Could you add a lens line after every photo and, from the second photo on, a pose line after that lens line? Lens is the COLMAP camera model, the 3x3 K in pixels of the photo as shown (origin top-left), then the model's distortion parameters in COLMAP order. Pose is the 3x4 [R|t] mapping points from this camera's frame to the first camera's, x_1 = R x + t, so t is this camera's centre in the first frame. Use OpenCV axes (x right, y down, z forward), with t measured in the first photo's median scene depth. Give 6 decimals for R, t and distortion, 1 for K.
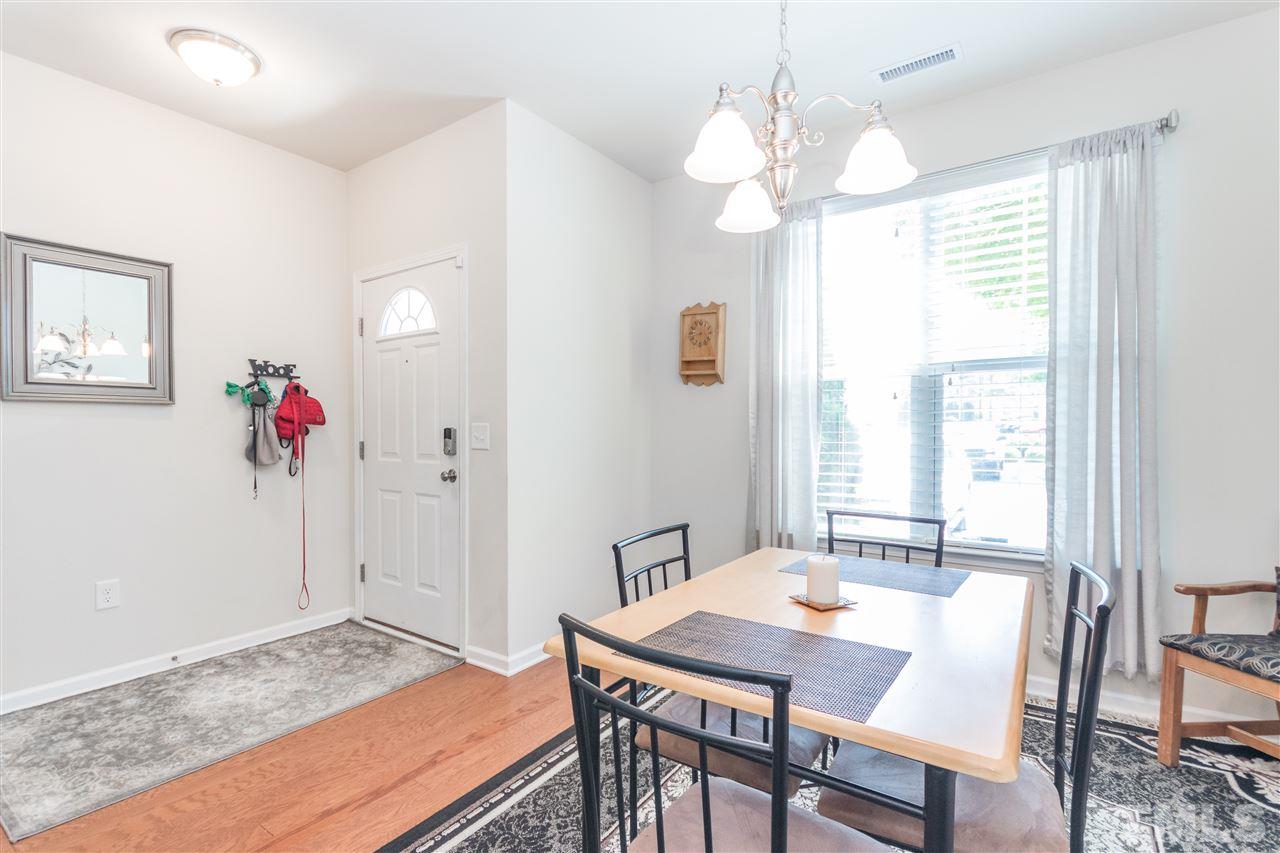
lens RADIAL K [[593.5, 0, 641.7], [0, 593.5, 435.4], [0, 0, 1]] dist [0.007277, -0.002535]
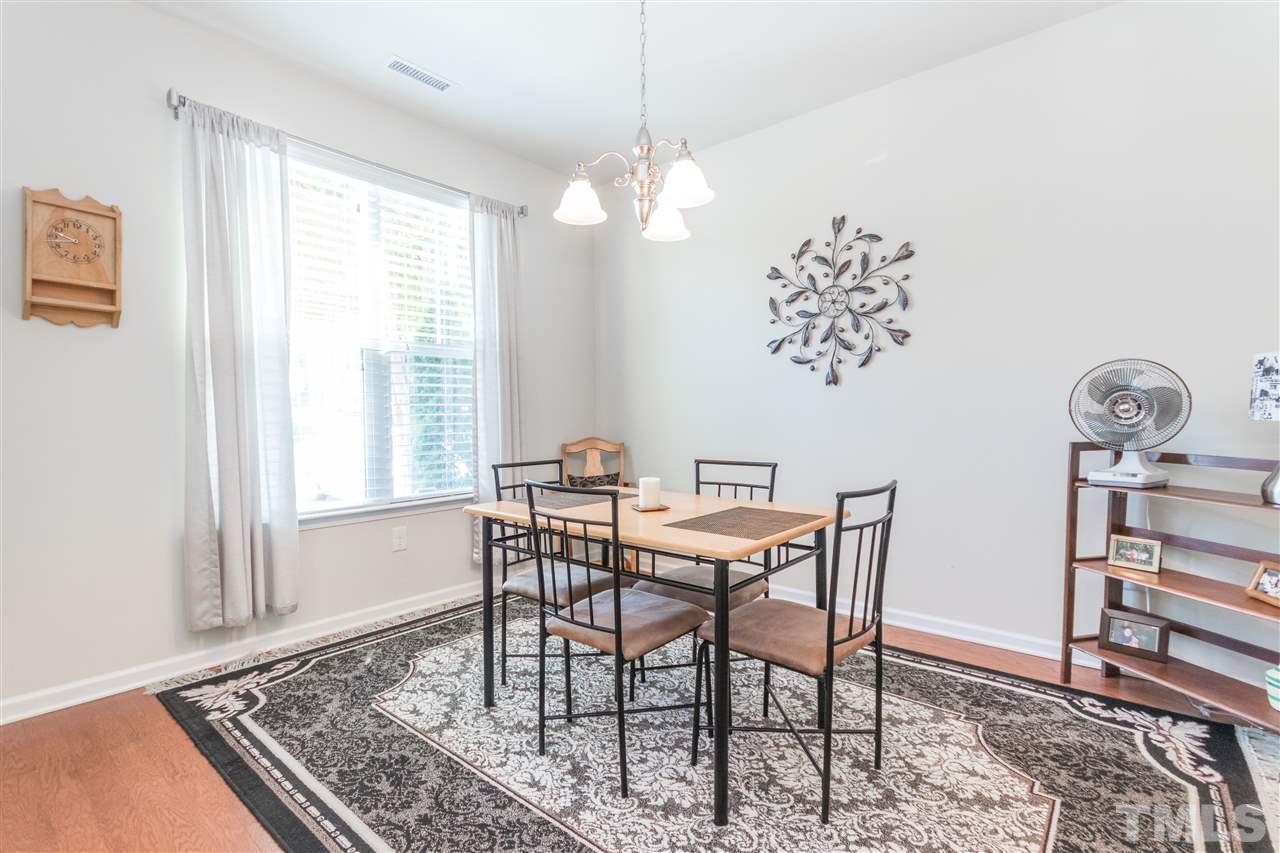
lens RADIAL K [[593.5, 0, 643.5], [0, 593.5, 429.6], [0, 0, 1]] dist [0.007277, -0.002535]
pose [[0.079814, -0.038861, 0.996052, -0.536473], [0.011842, 0.999206, 0.038035, 0.008131], [-0.996739, 0.008760, 0.080211, 0.403985]]
